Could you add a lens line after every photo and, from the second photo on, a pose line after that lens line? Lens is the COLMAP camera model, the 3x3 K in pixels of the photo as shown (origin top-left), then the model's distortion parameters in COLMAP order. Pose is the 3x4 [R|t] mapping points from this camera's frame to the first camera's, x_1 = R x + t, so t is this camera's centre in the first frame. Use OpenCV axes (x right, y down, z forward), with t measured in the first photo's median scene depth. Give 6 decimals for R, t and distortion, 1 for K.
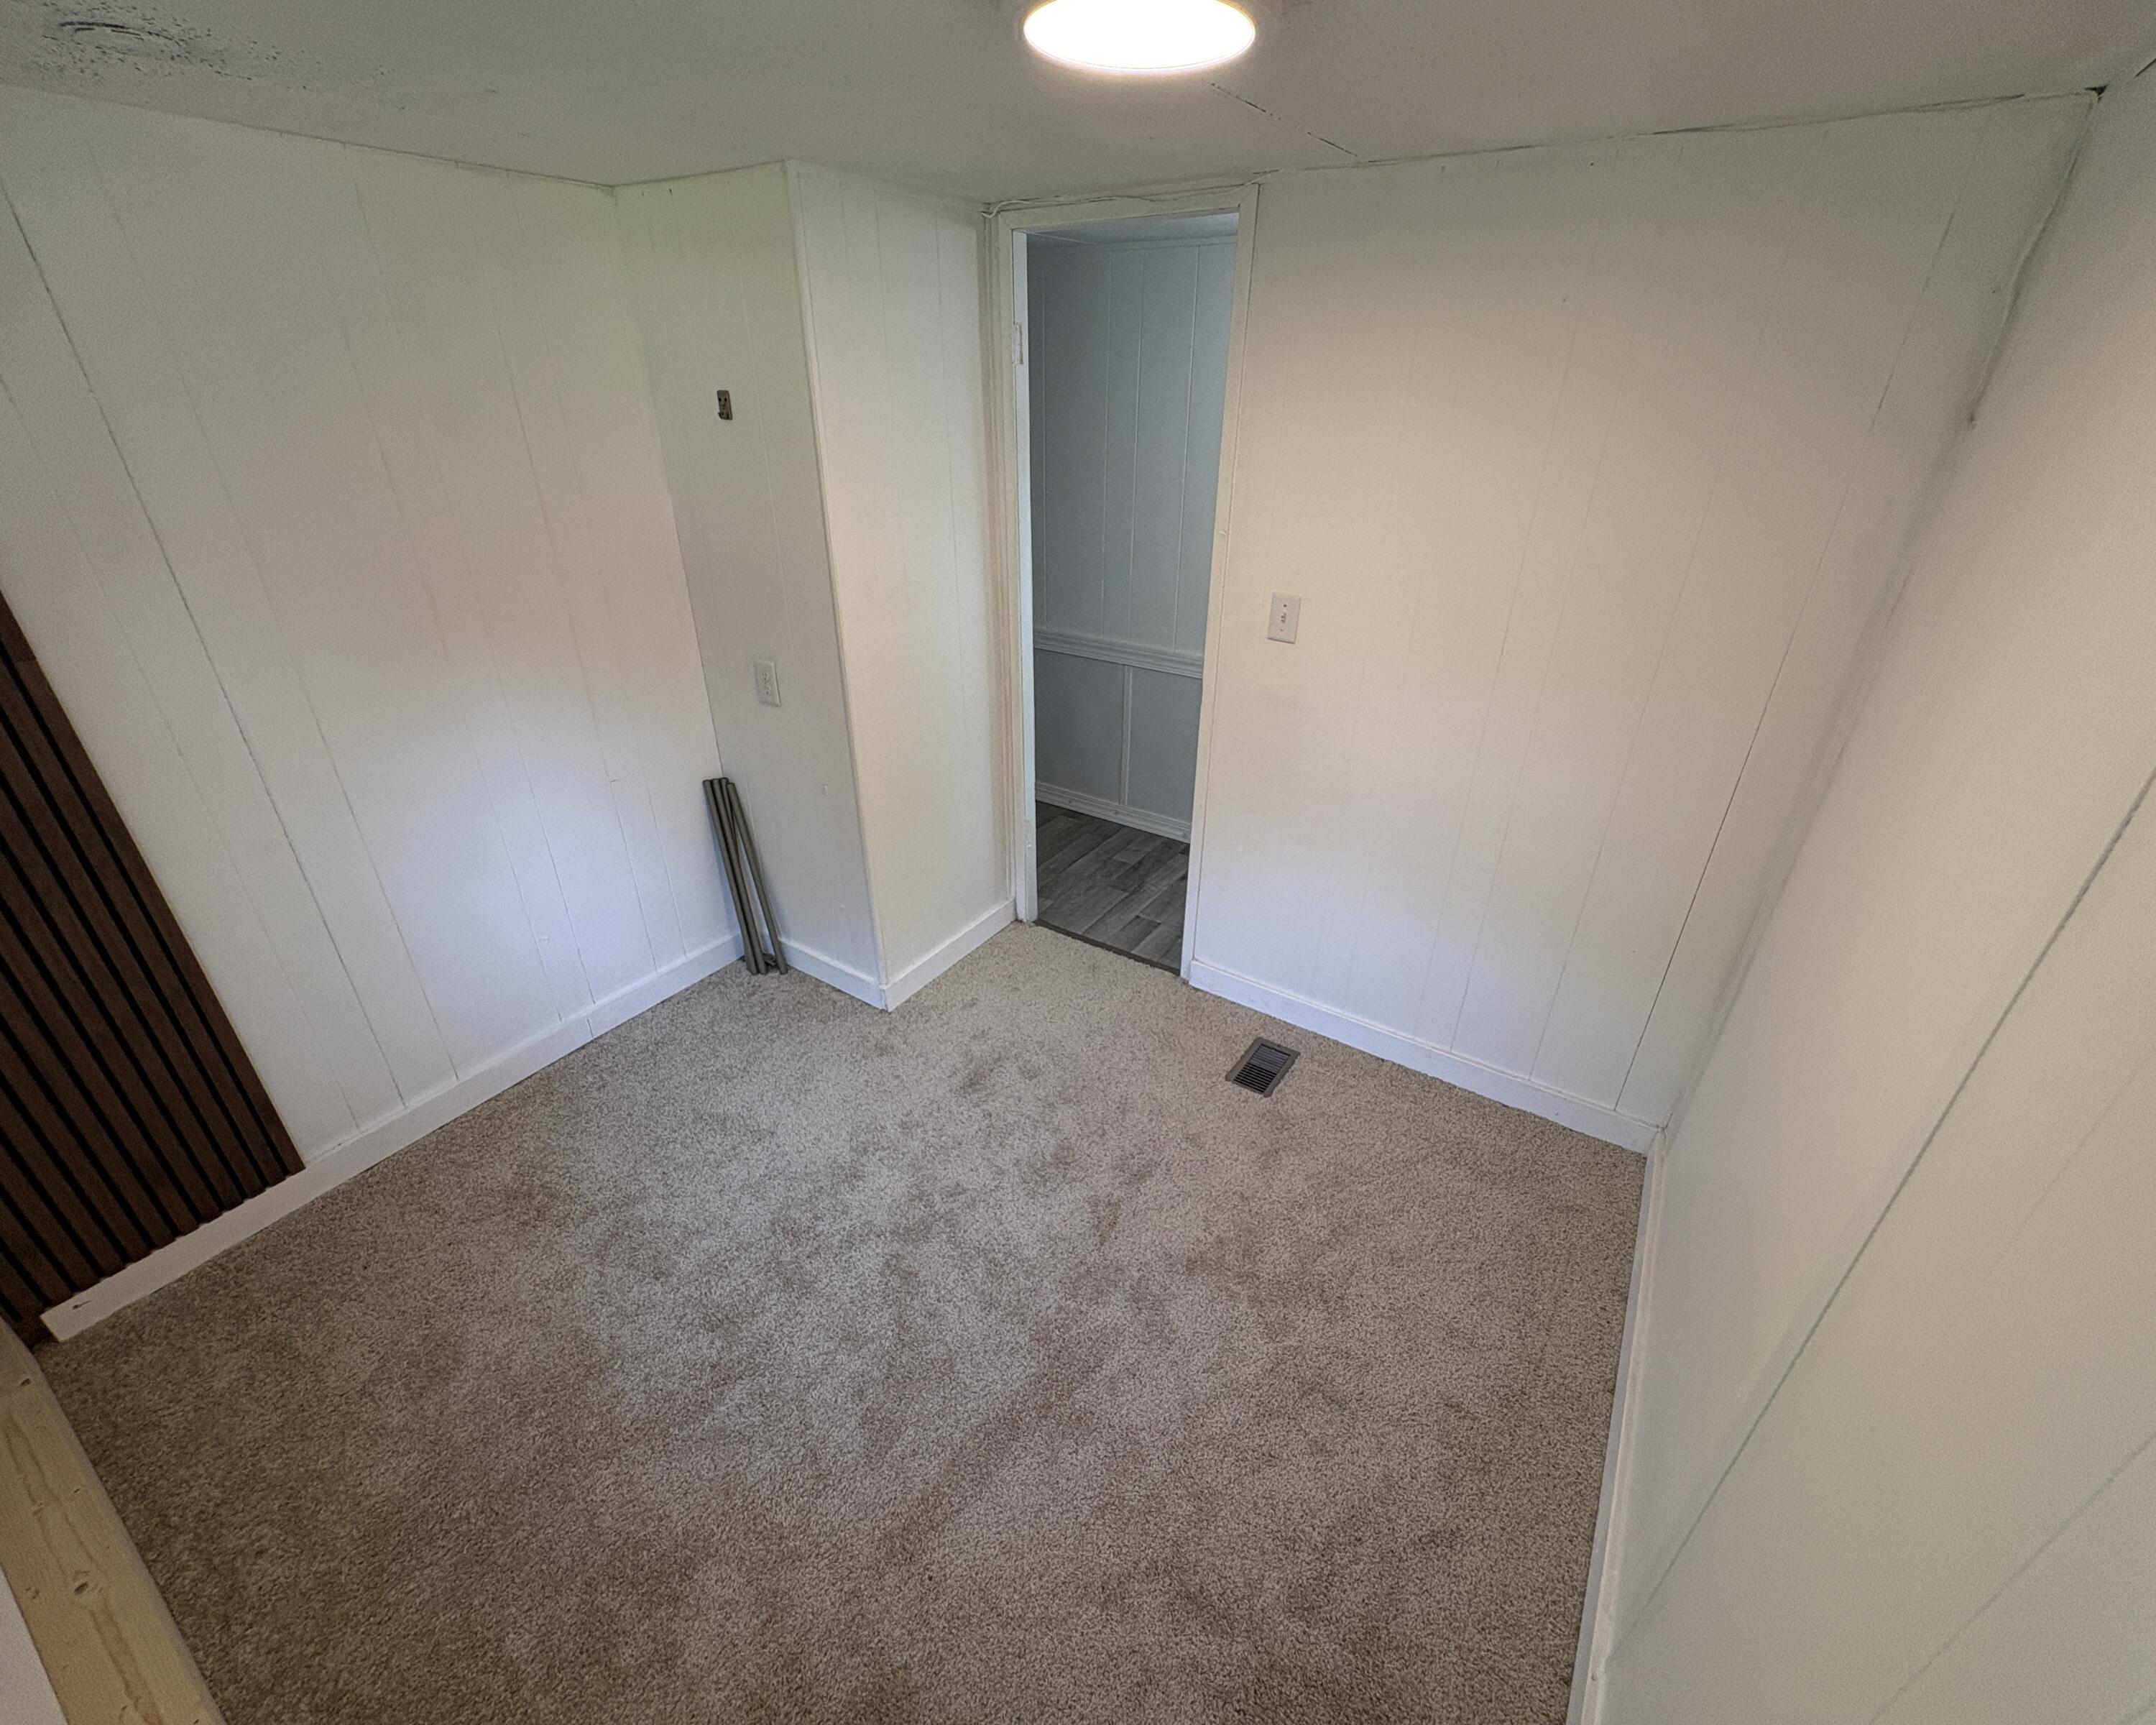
lens RADIAL K [[919.0, 0, 1074.3], [0, 919.0, 850.6], [0, 0, 1]] dist [-0.002397, 0.001428]
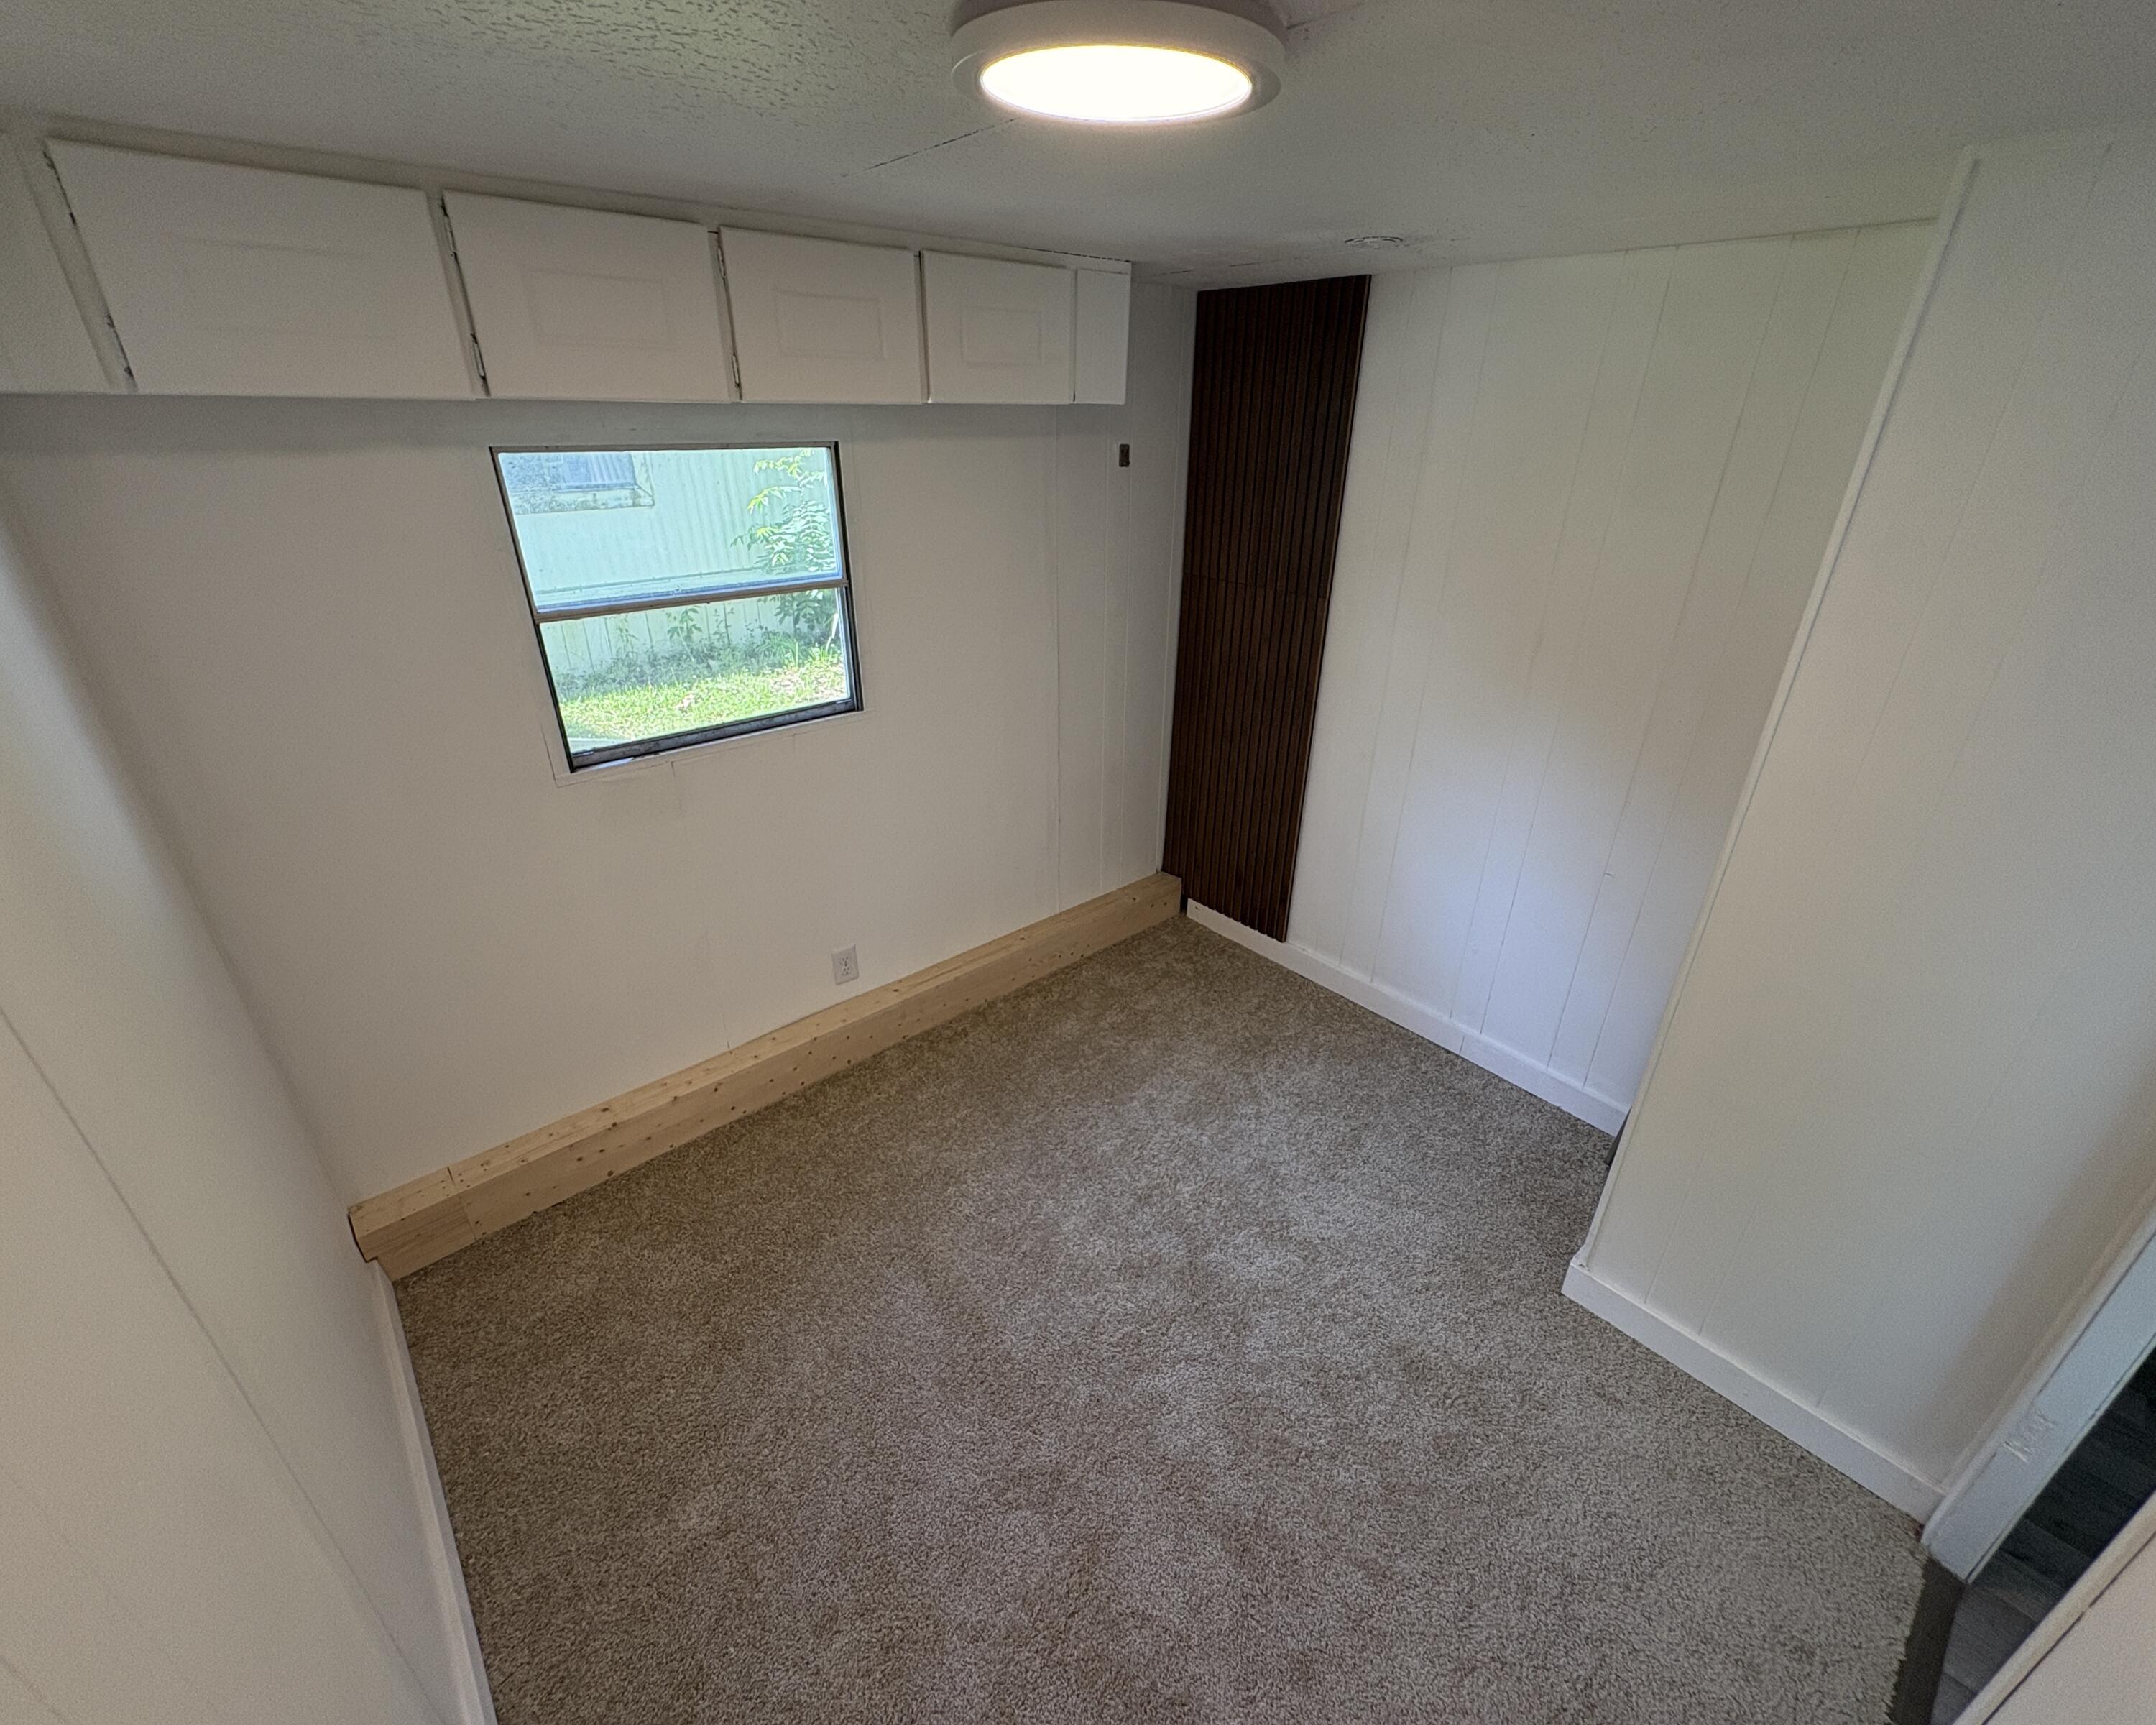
lens RADIAL K [[919.0, 0, 1074.0], [0, 919.0, 871.3], [0, 0, 1]] dist [-0.002397, 0.001428]
pose [[-0.273645, 0.420043, -0.865265, 0.498201], [-0.455147, 0.735954, 0.501212, -0.328209], [0.847325, 0.530976, -0.010209, 0.618985]]
